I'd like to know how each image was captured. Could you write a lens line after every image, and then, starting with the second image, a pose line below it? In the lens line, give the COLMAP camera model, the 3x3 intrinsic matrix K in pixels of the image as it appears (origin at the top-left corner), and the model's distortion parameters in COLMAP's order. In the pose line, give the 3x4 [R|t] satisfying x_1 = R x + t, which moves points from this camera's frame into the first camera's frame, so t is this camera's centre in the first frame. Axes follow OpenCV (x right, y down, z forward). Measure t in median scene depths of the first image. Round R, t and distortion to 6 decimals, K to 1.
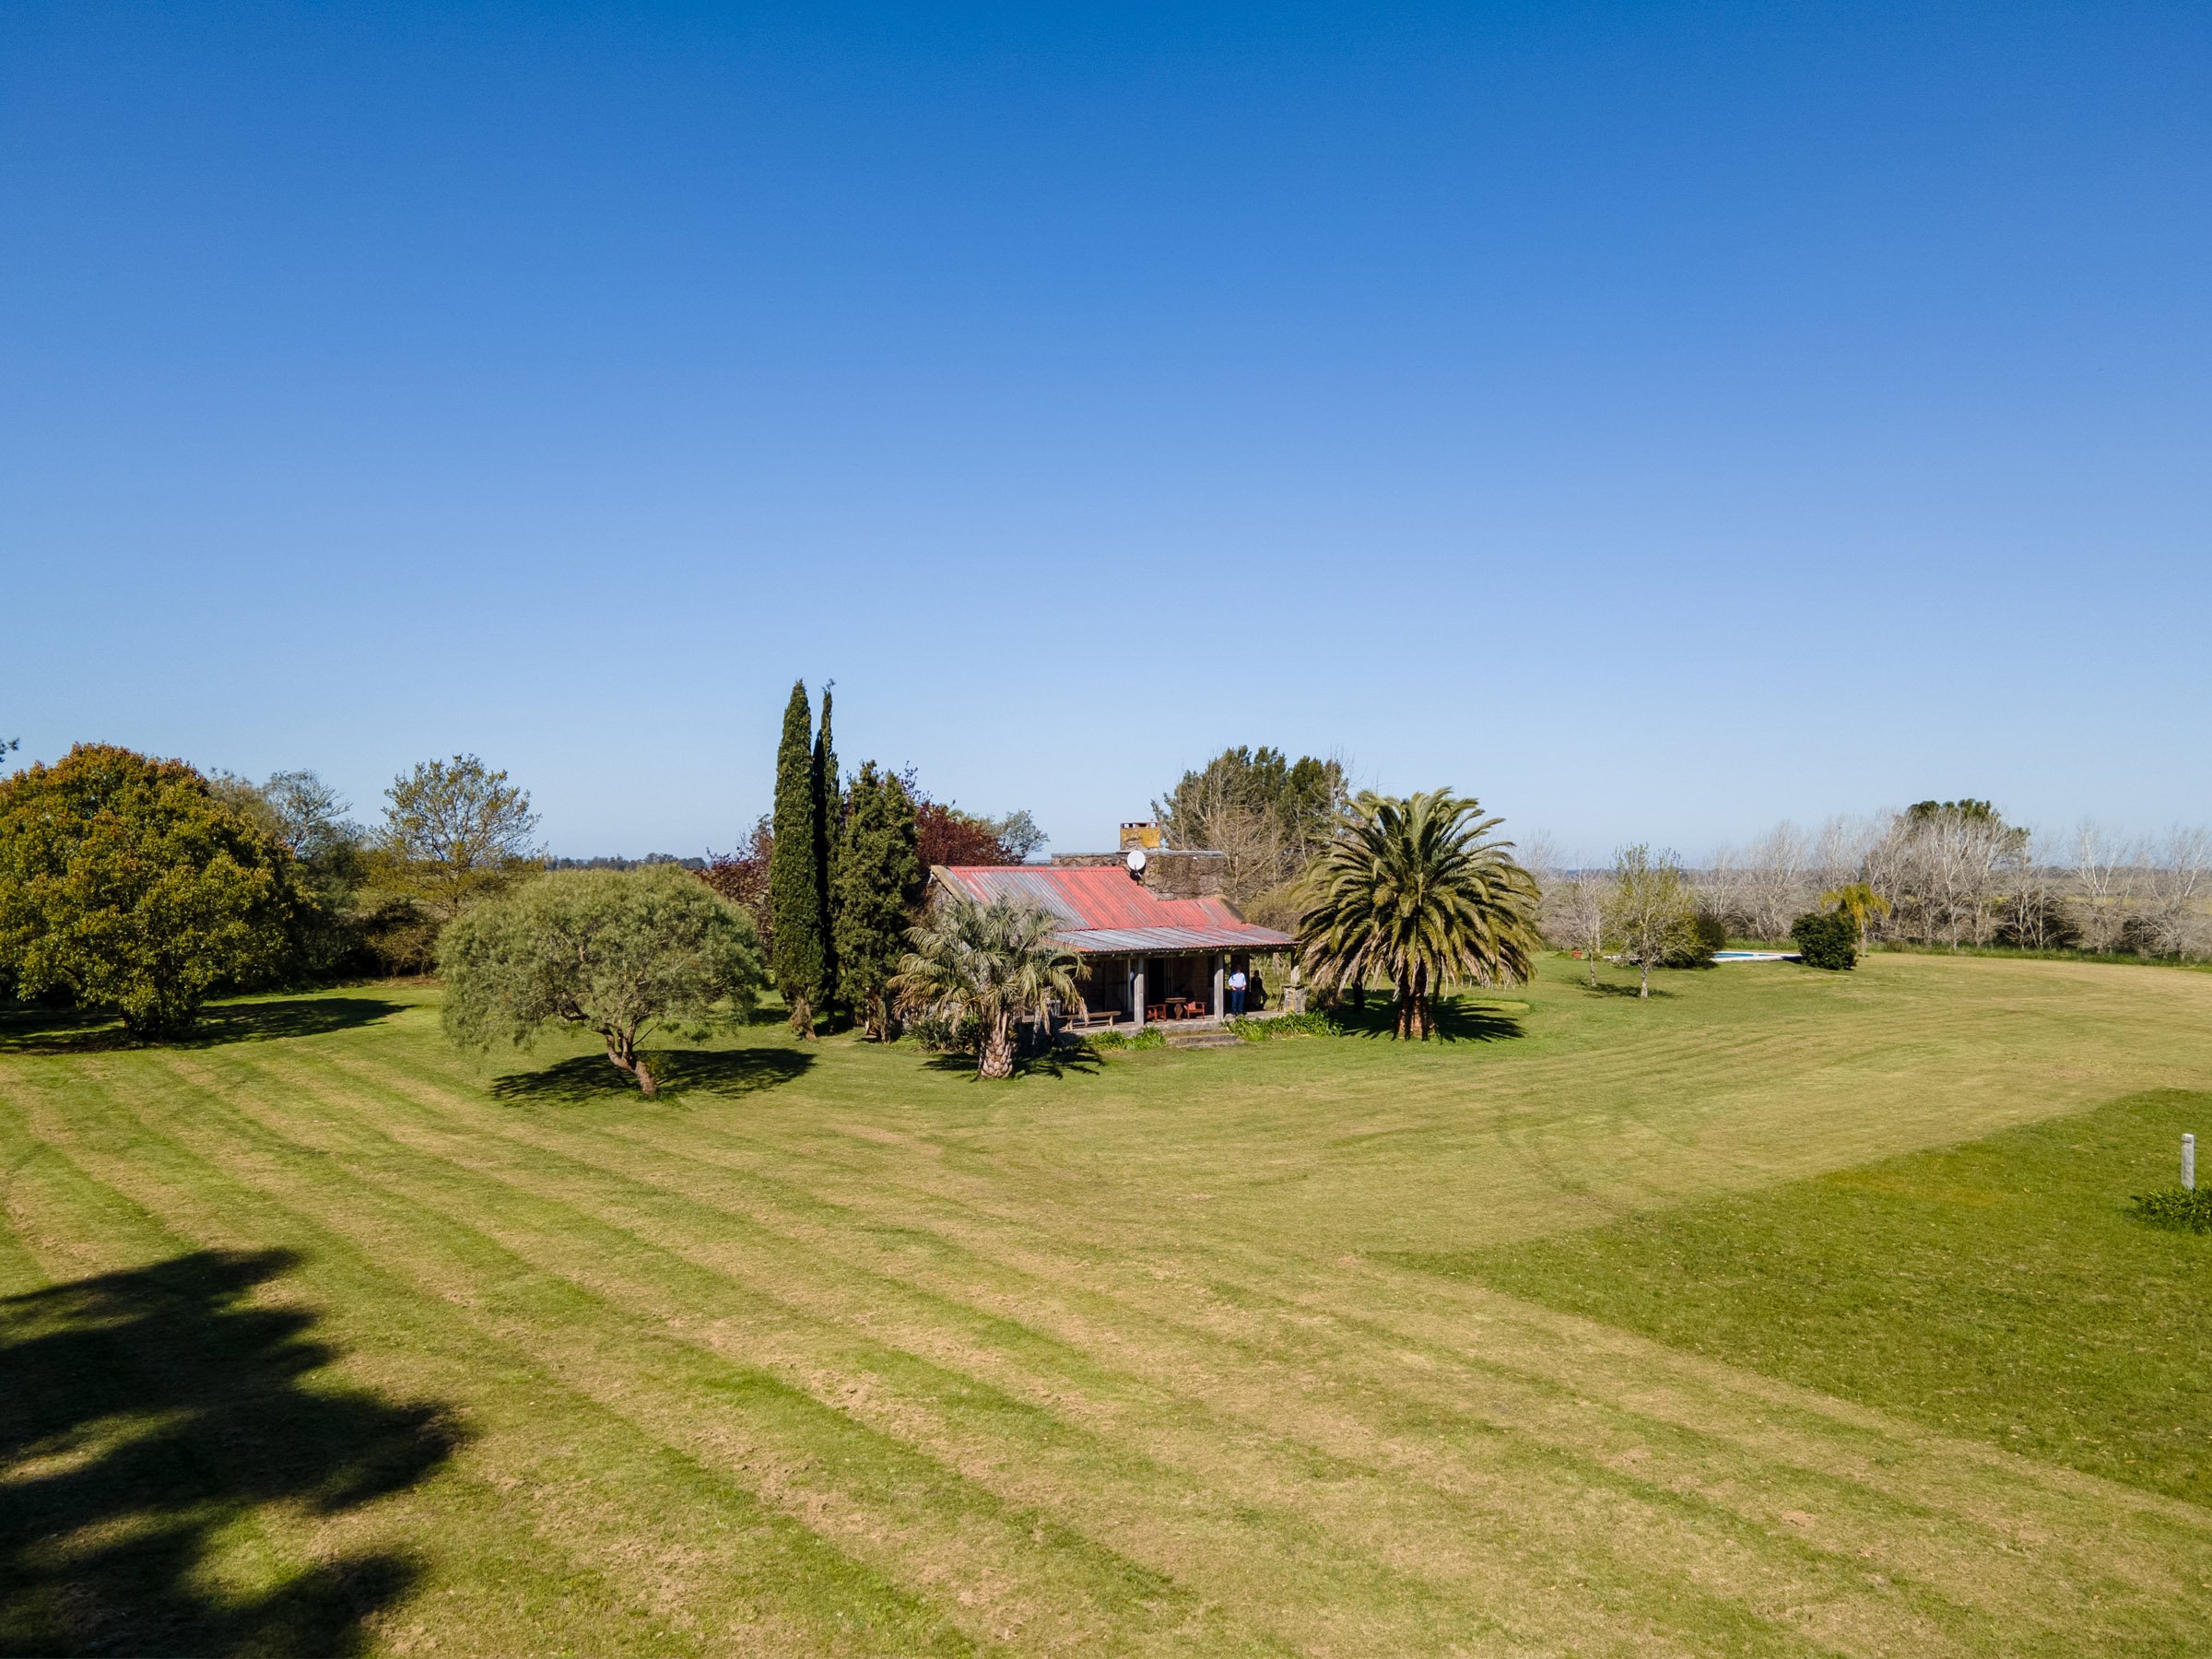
lens RADIAL K [[1630.0, 0, 1120.0], [0, 1630.0, 824.5], [0, 0, 1]] dist [0.043522, -0.003434]
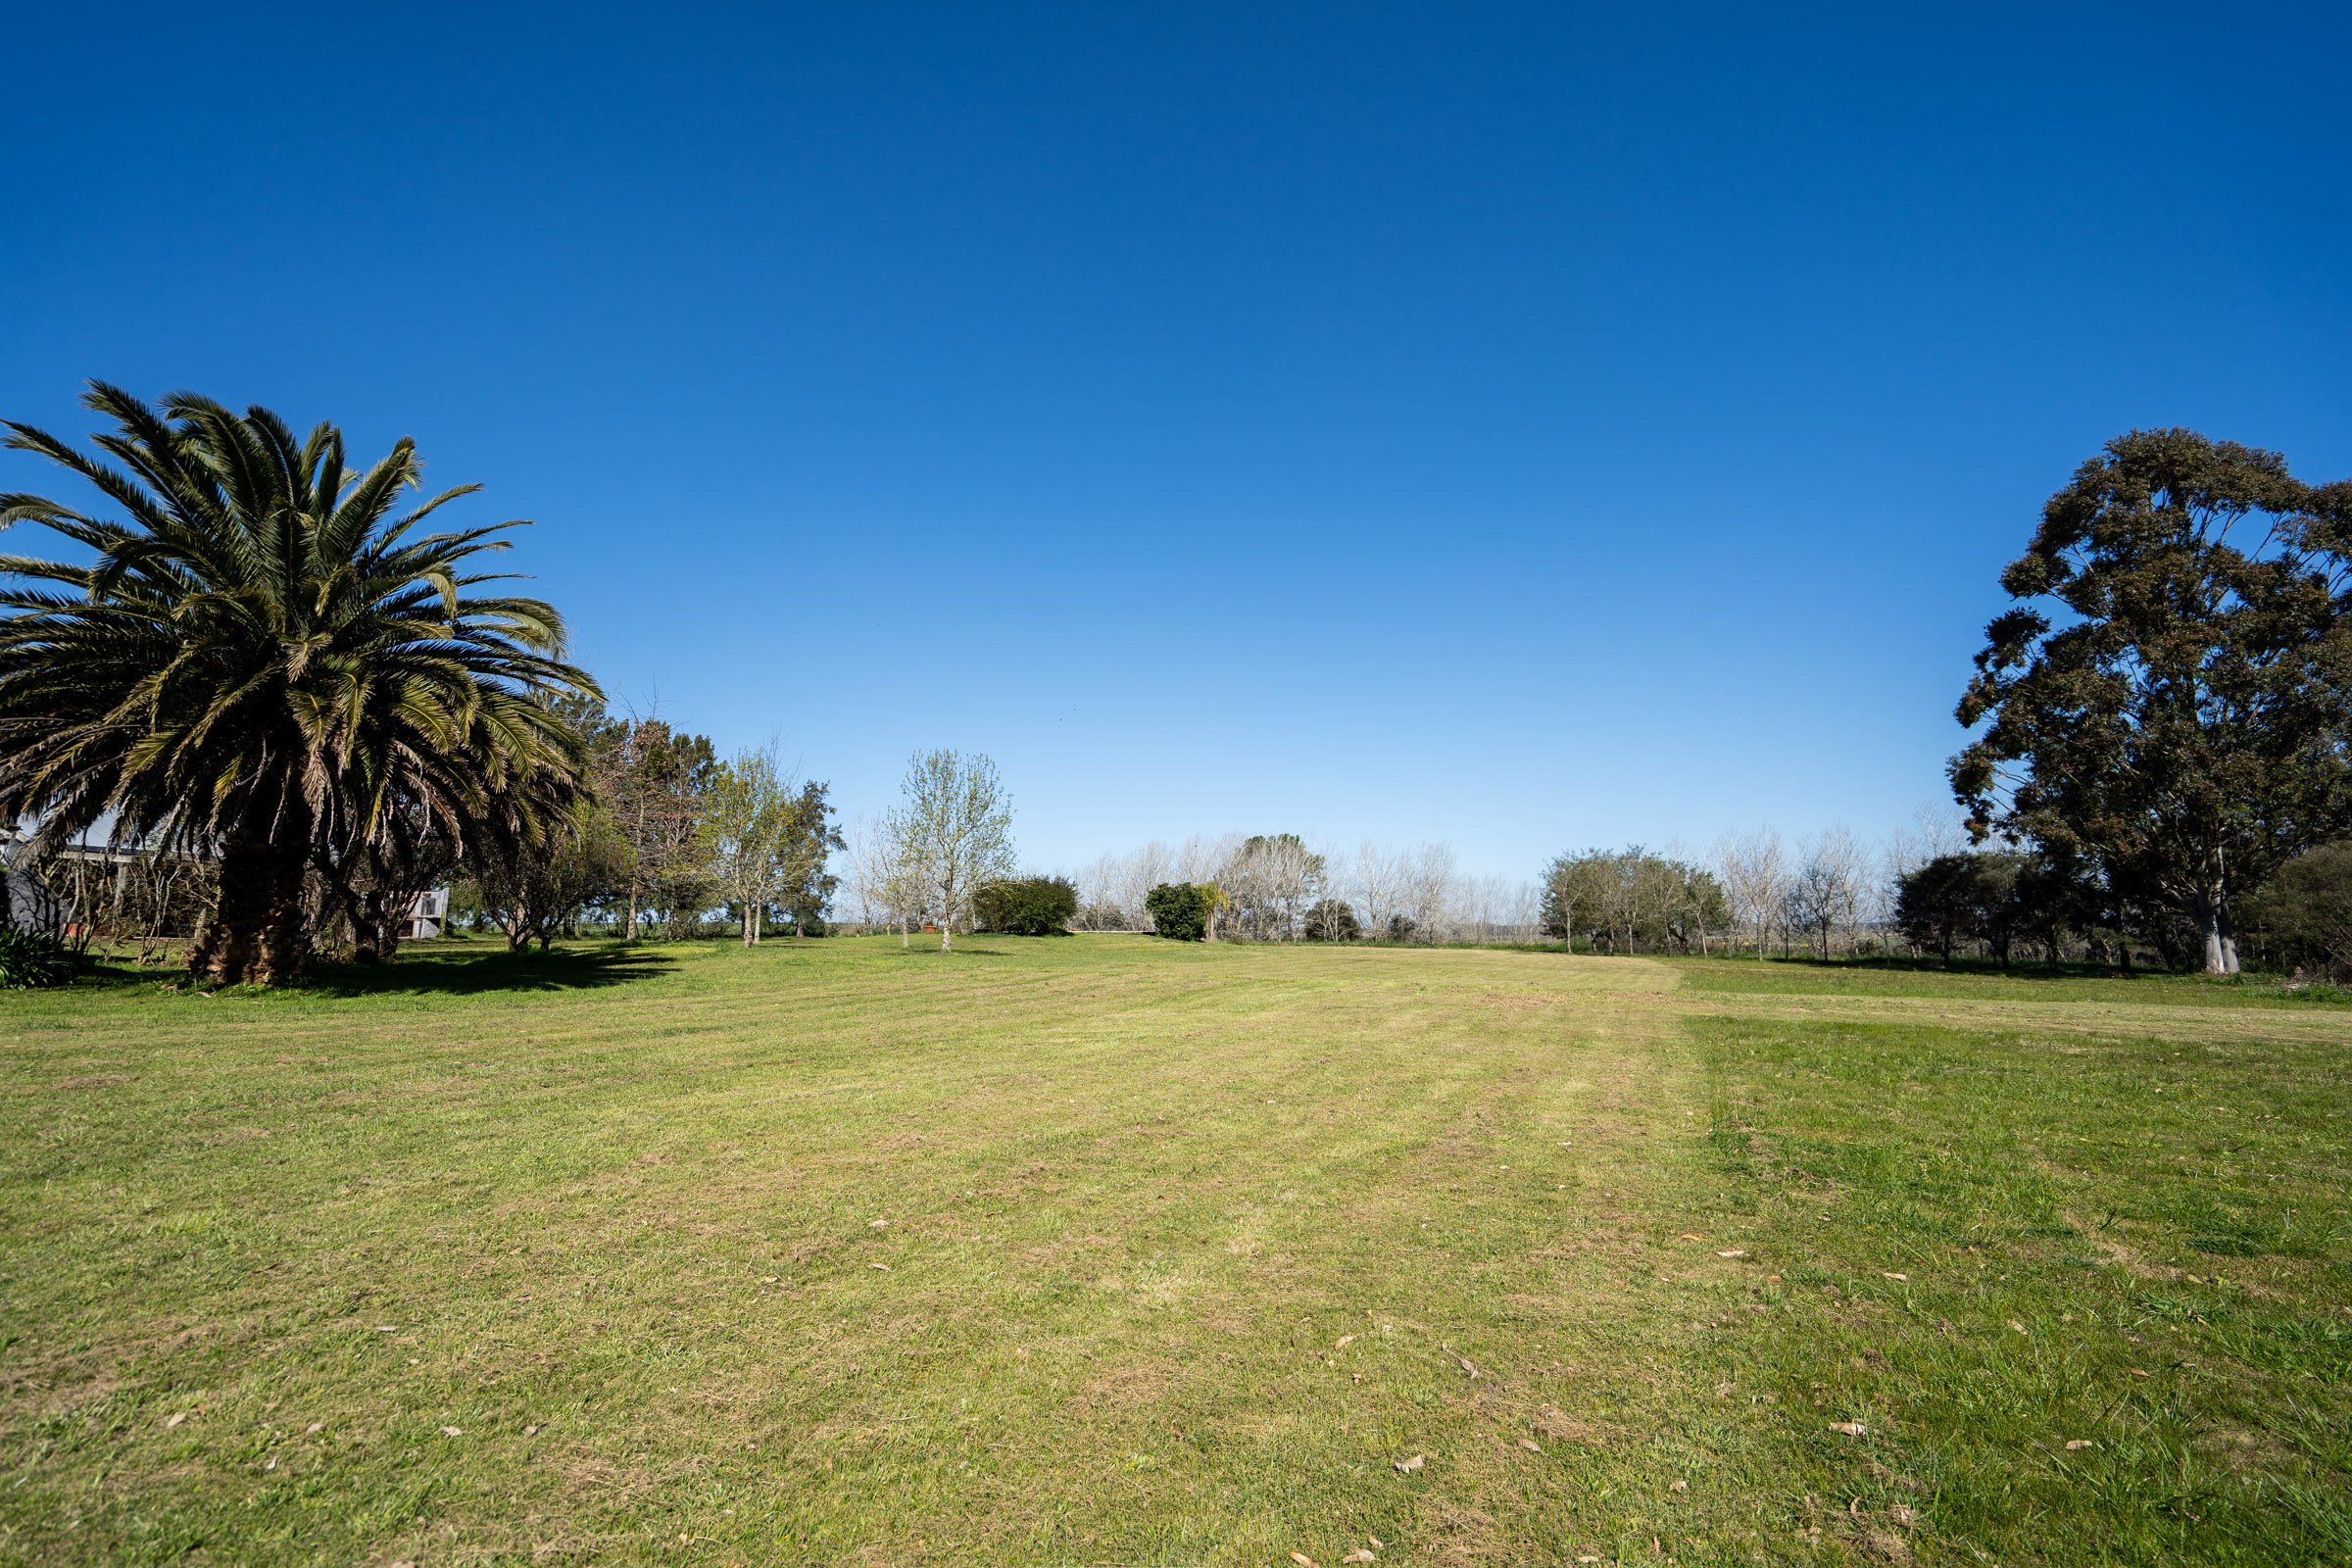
lens RADIAL K [[1060.2, 0, 1170.0], [0, 1060.2, 786.3], [0, 0, 1]] dist [0.002454, -0.000082]
pose [[0.928116, 0.040229, 0.370110, 0.317634], [0.000411, 0.994033, -0.109076, 0.114680], [-0.372290, 0.101388, 0.922562, 0.692867]]
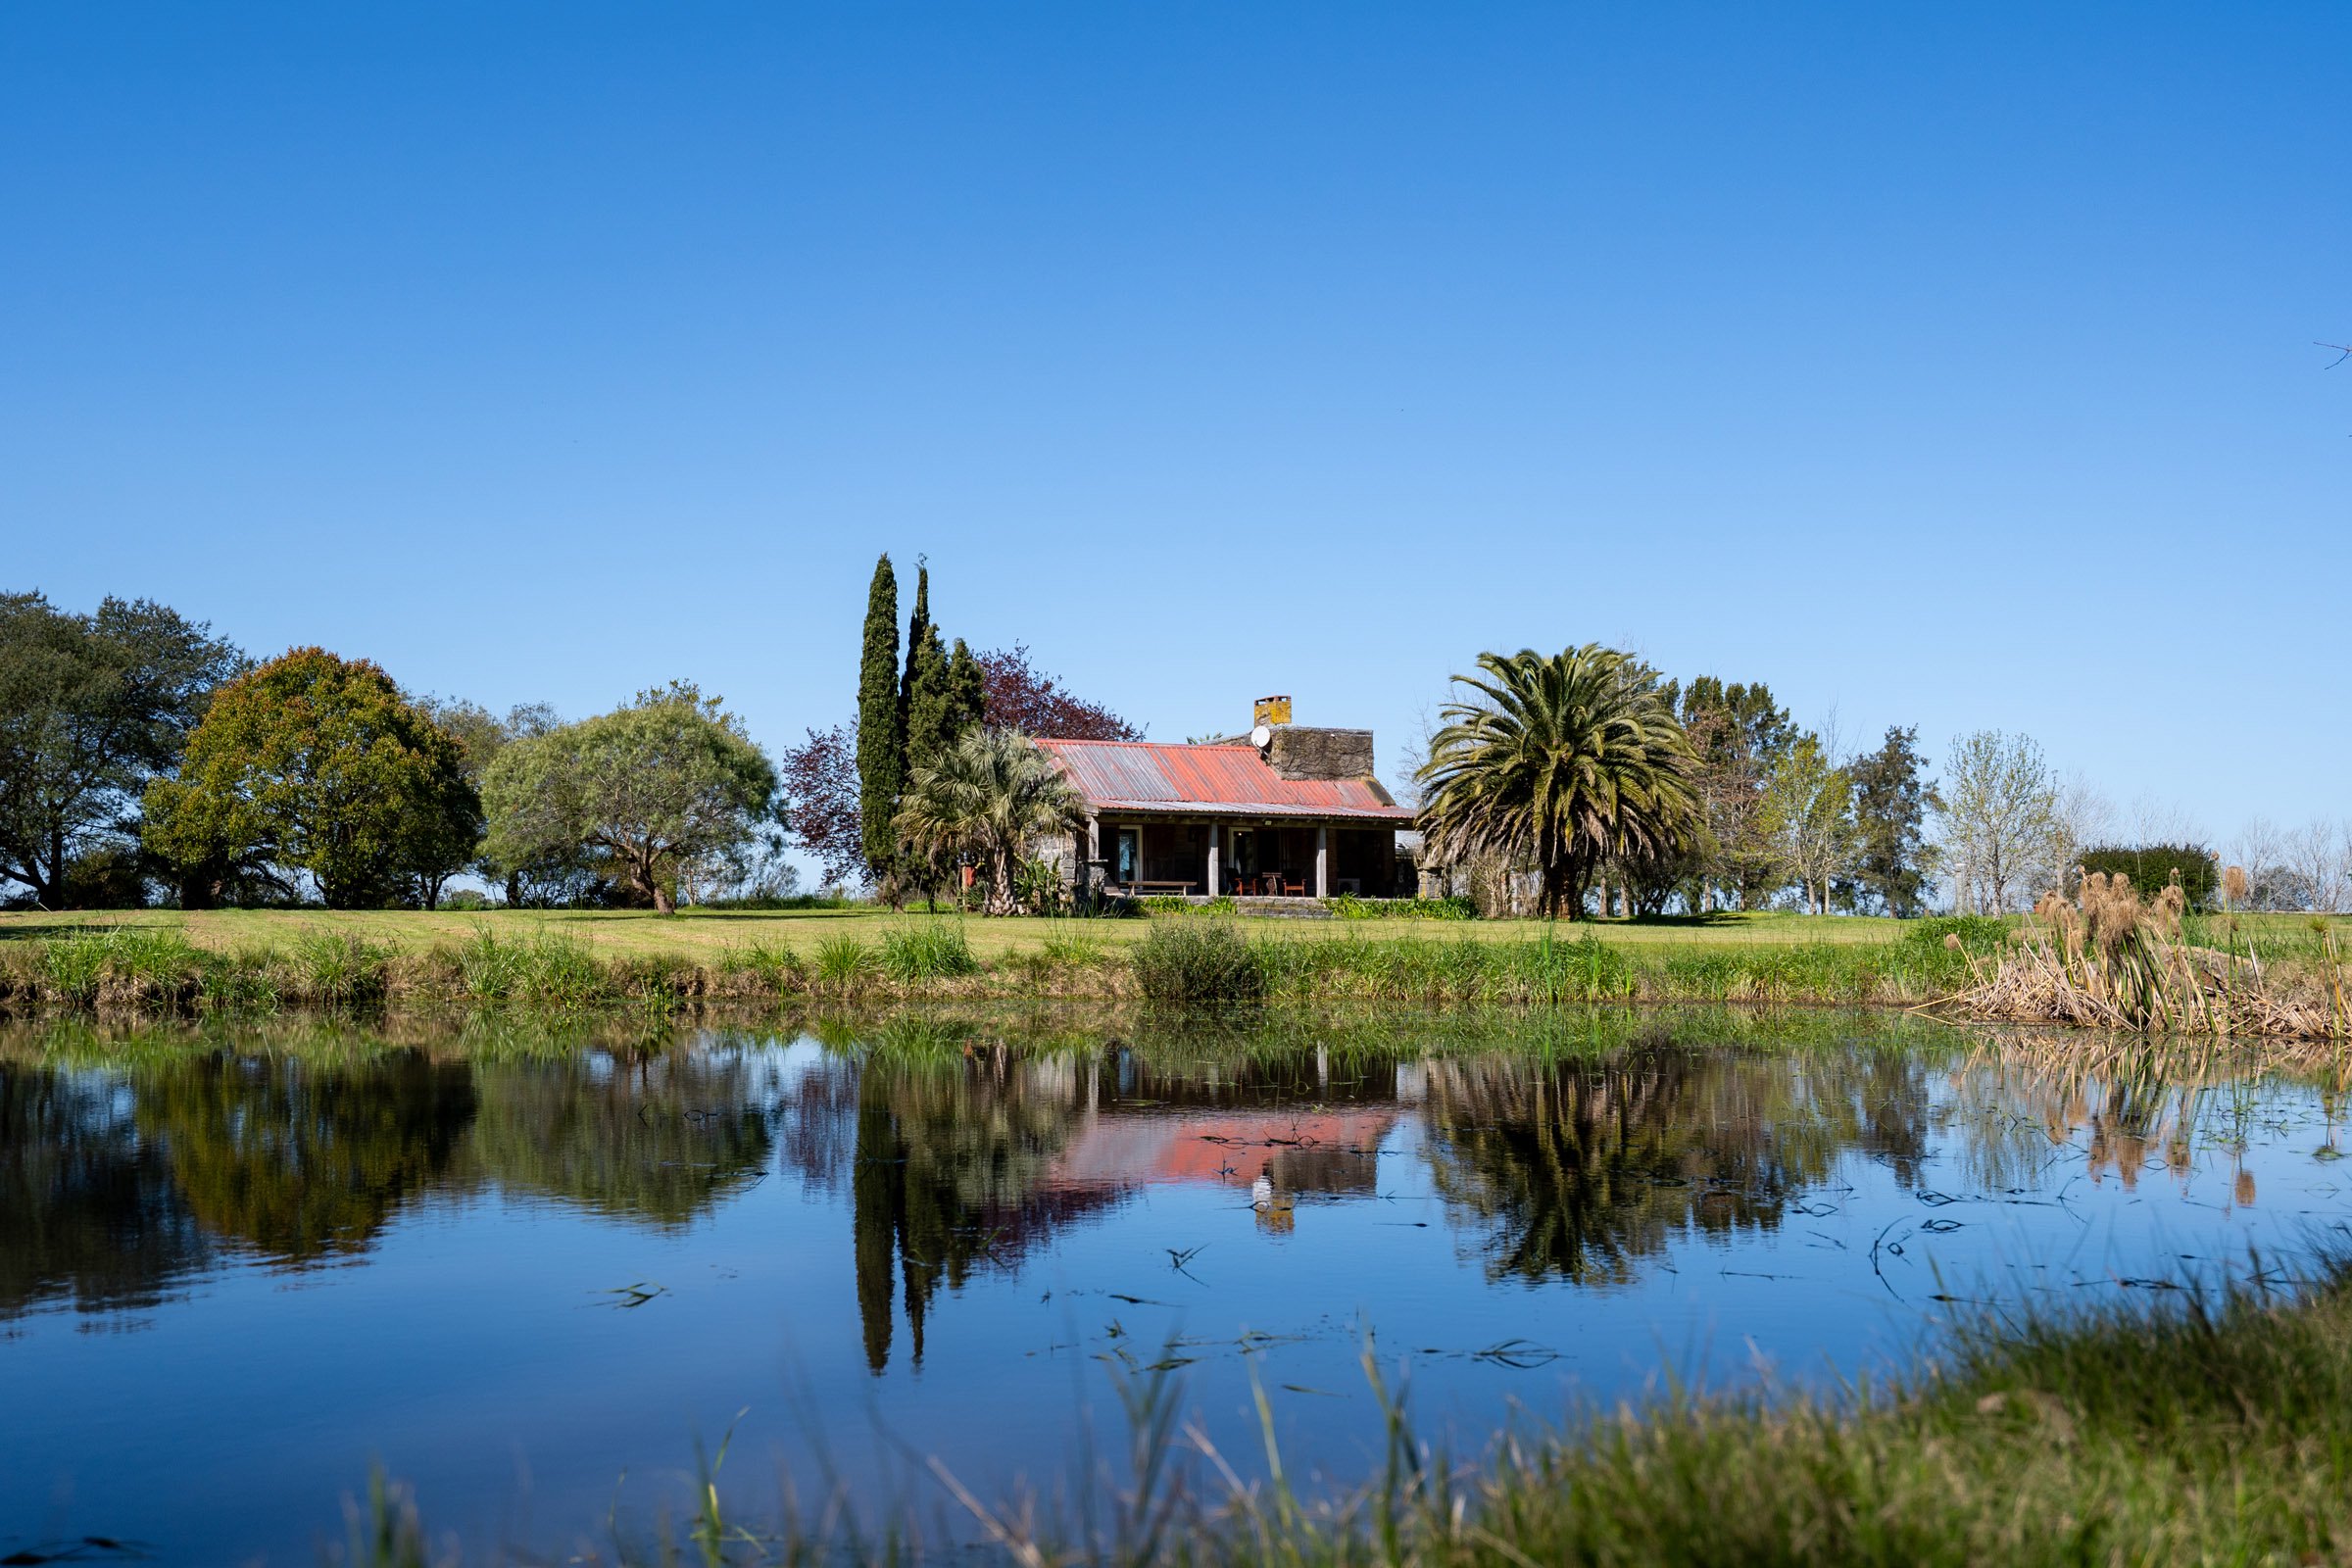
lens RADIAL K [[2178.7, 0, 1073.7], [0, 2178.7, 786.5], [0, 0, 1]] dist [0.004696, 0.003106]
pose [[0.941545, -0.027692, -0.335748, 0.349852], [0.011861, 0.998723, -0.049110, 0.118321], [0.336679, 0.042257, 0.940671, -0.204208]]
